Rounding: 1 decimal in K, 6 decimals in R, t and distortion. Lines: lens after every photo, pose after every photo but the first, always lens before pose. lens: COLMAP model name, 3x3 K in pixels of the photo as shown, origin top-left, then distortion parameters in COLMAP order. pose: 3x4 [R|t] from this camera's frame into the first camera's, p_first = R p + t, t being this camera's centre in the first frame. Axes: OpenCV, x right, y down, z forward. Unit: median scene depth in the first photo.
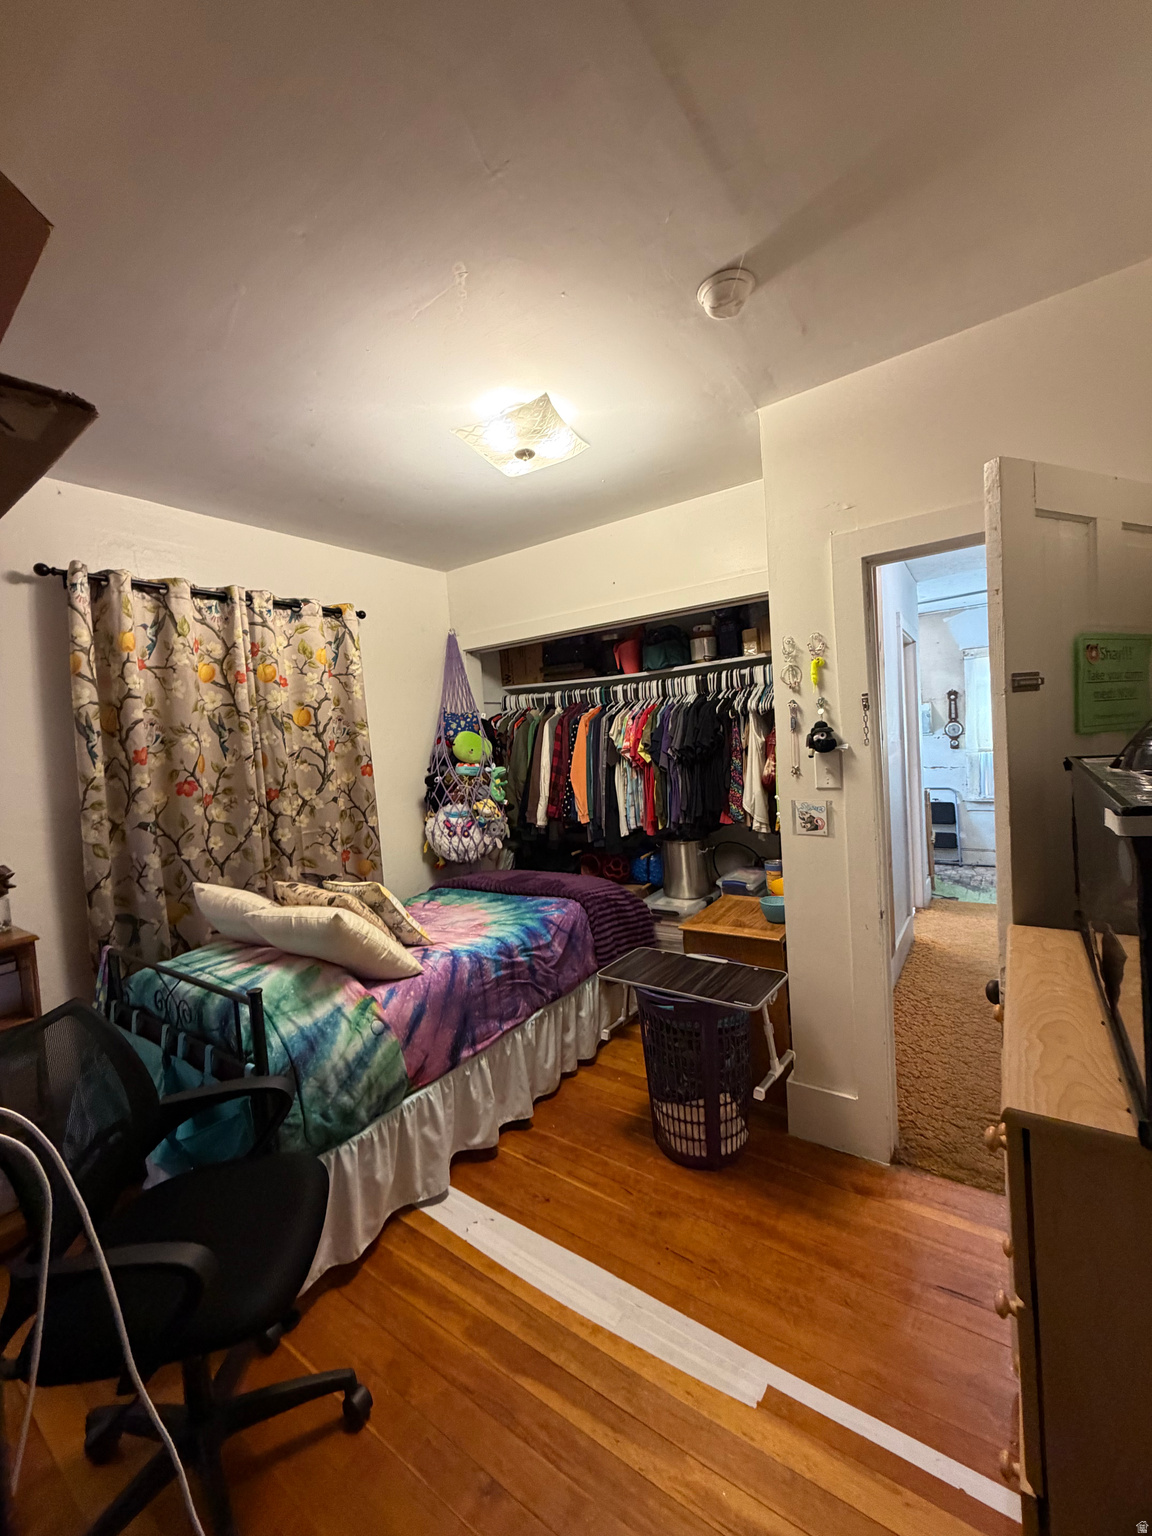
lens RADIAL K [[614.6, 0, 574.0], [0, 614.6, 763.4], [0, 0, 1]] dist [-0.001269, -0.000032]
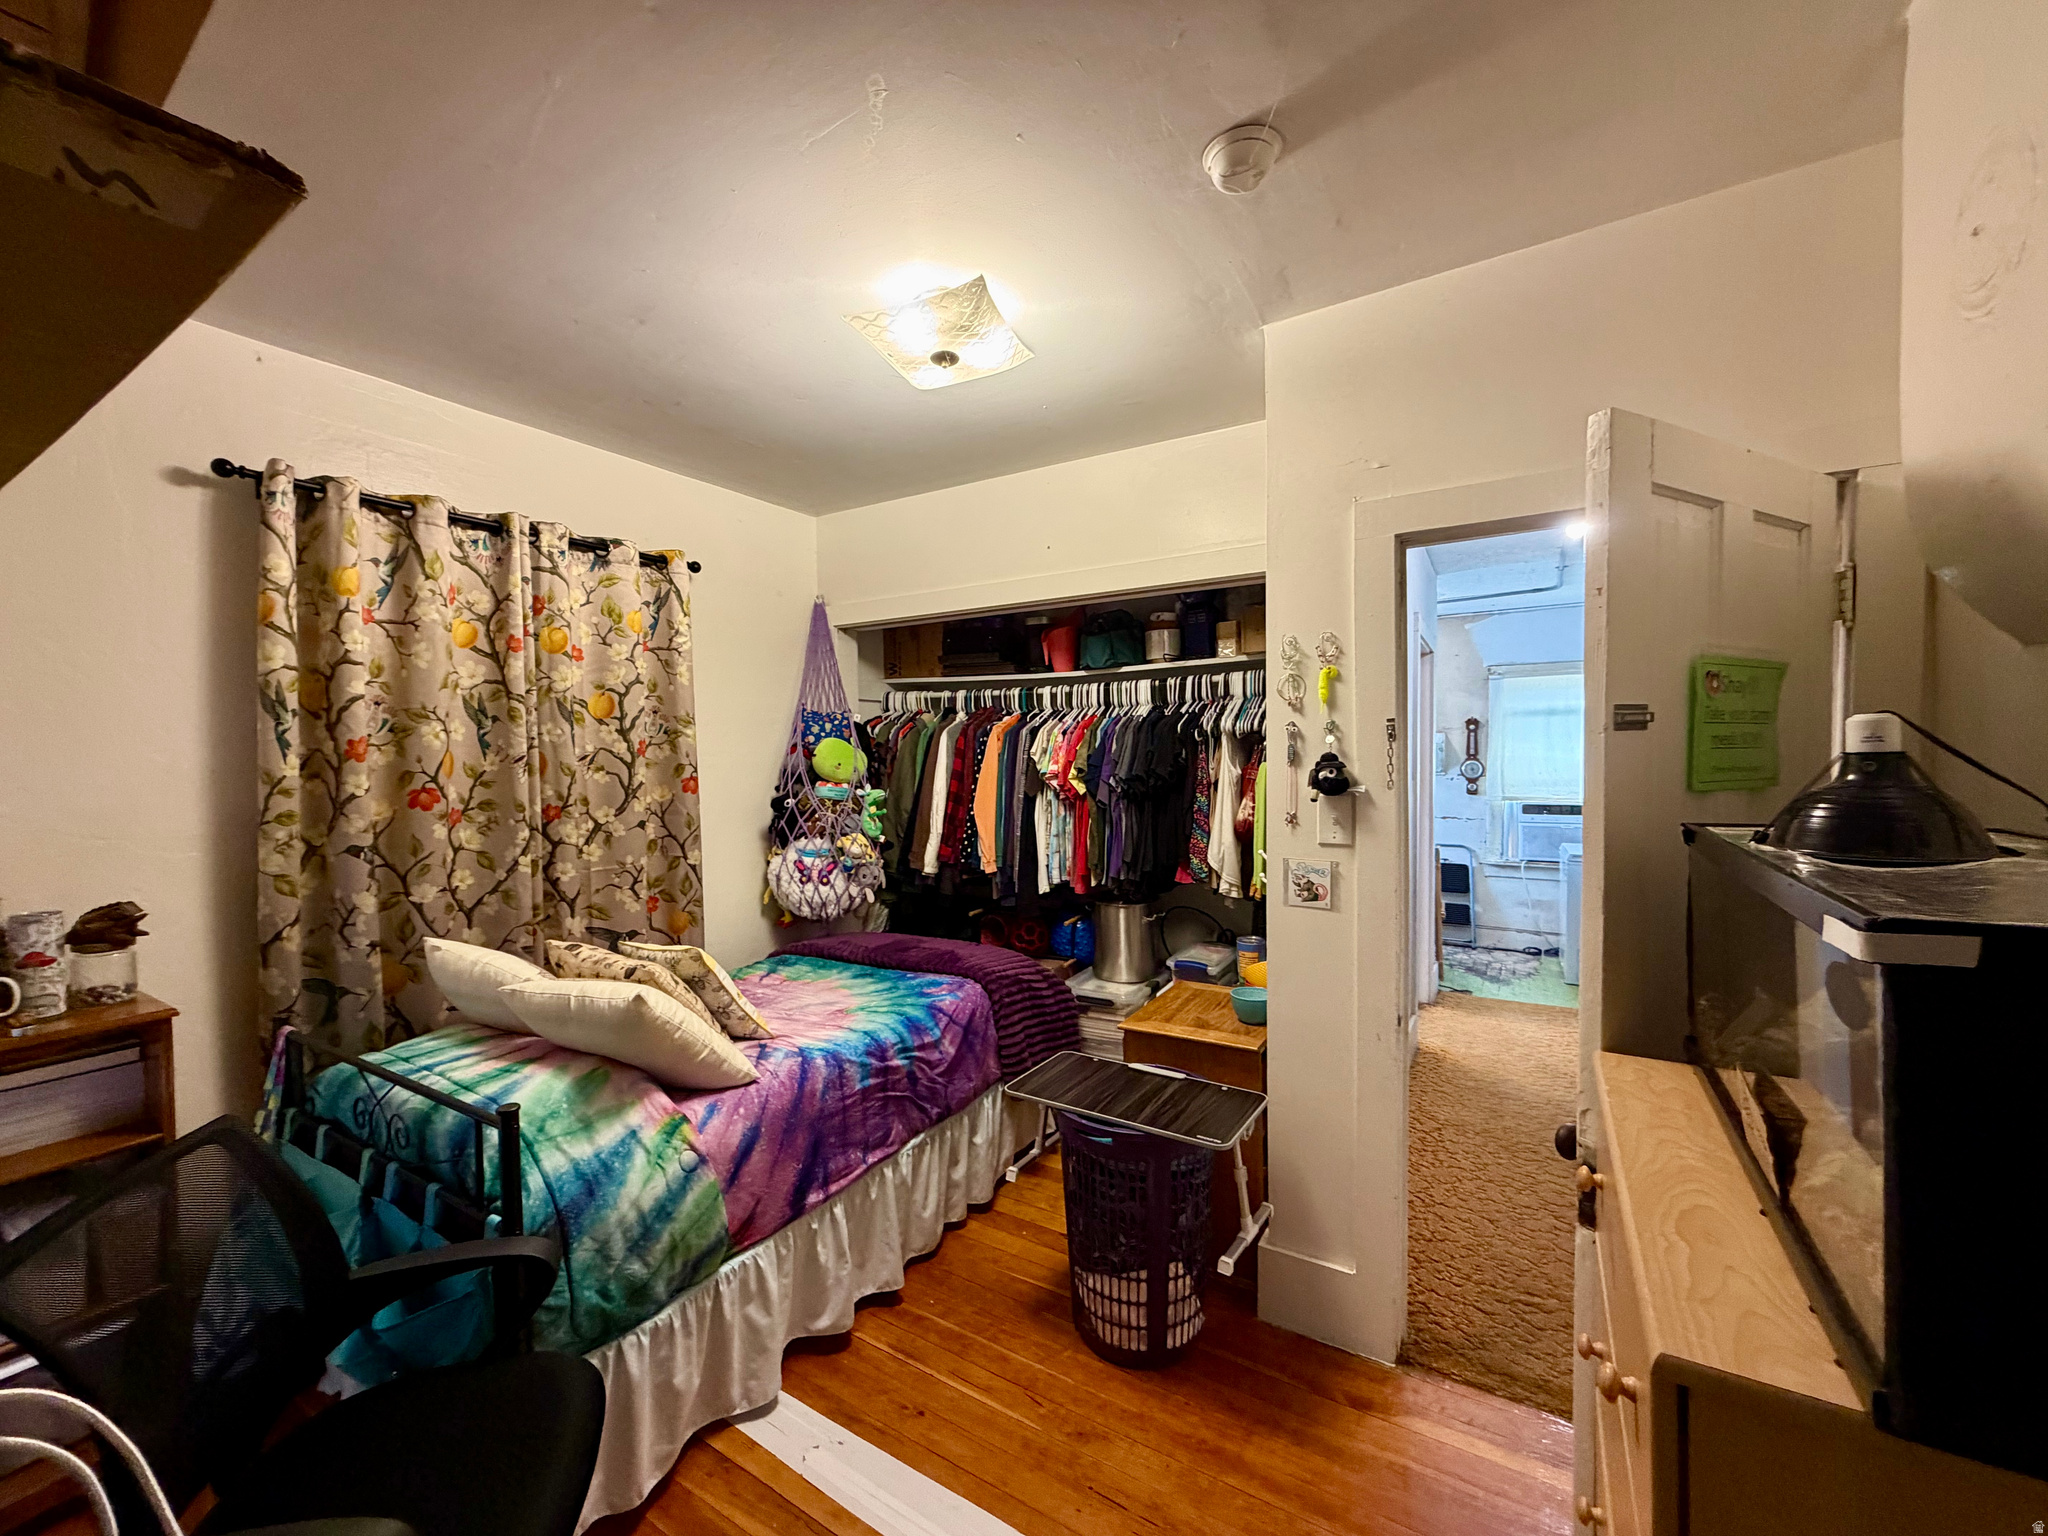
lens RADIAL K [[819.5, 0, 1017.4], [0, 819.5, 773.4], [0, 0, 1]] dist [-0.001269, -0.000032]
pose [[0.996715, 0.052631, 0.061551, -0.024463], [-0.051571, 0.998495, -0.018681, -0.005468], [-0.062441, 0.015446, 0.997929, 0.039914]]
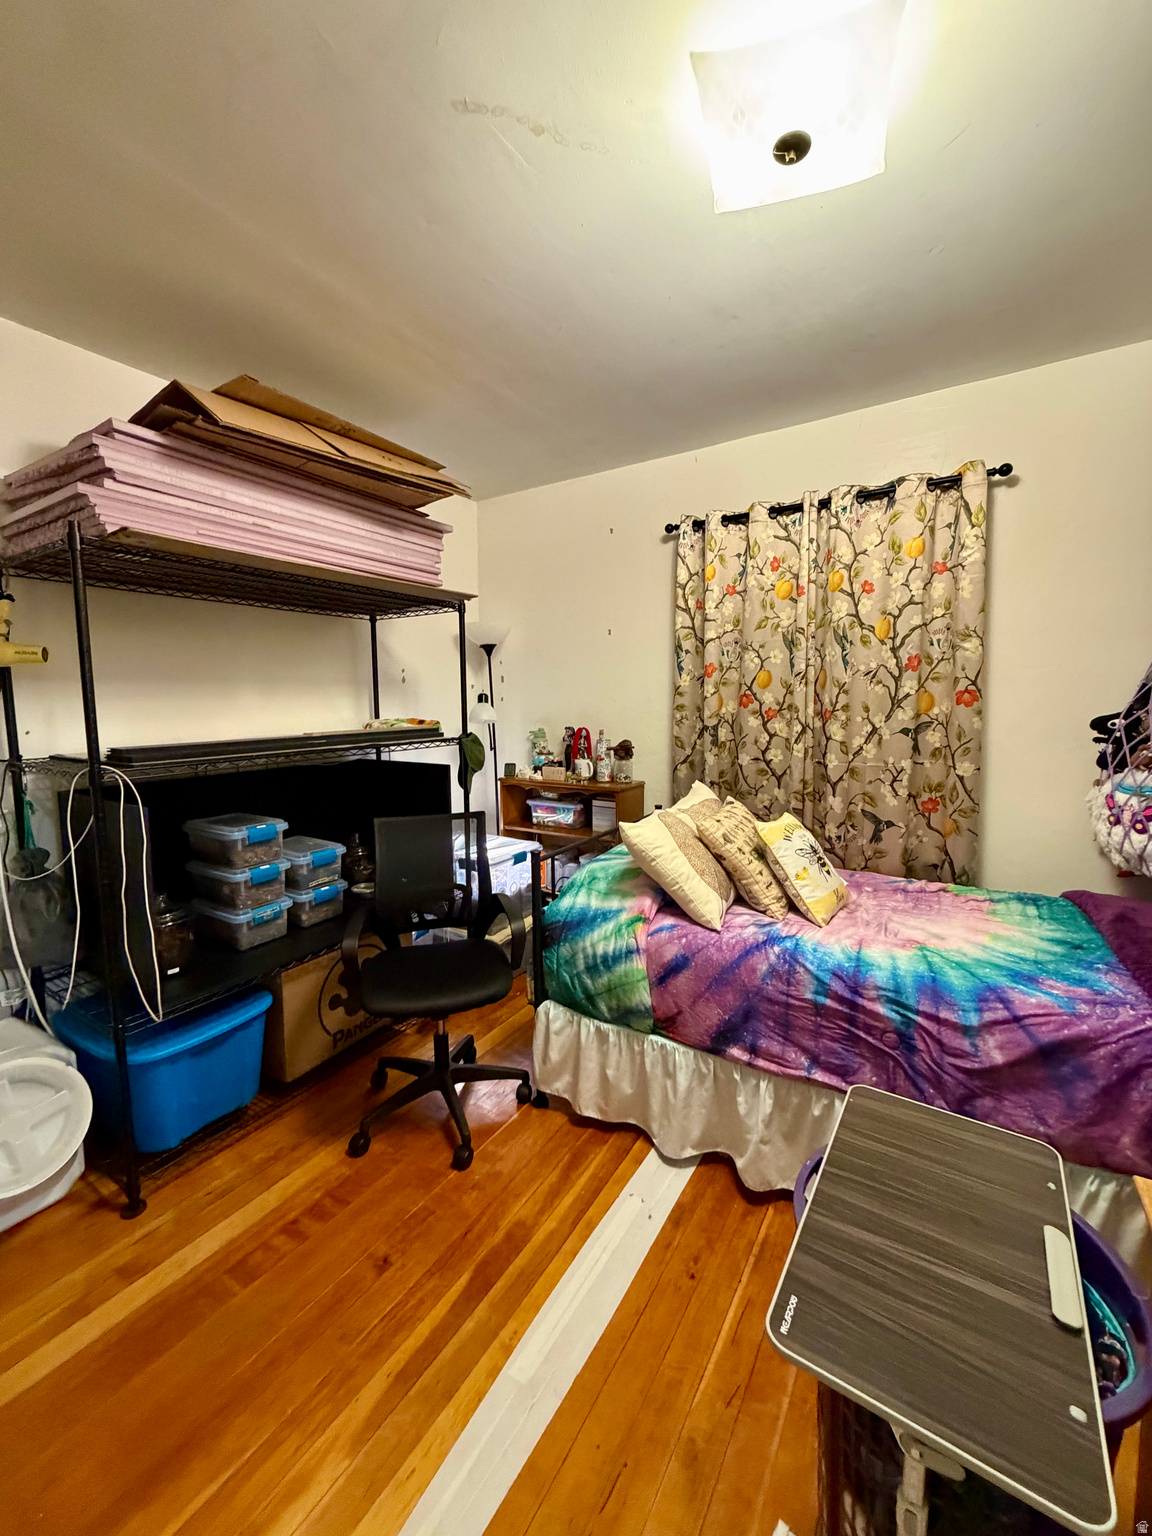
lens RADIAL K [[614.6, 0, 575.8], [0, 614.6, 763.8], [0, 0, 1]] dist [-0.001269, -0.000032]
pose [[0.047509, 0.168885, -0.984490, 0.476865], [-0.036162, 0.985248, 0.167270, -0.022062], [0.998216, 0.027655, 0.052916, 0.654745]]
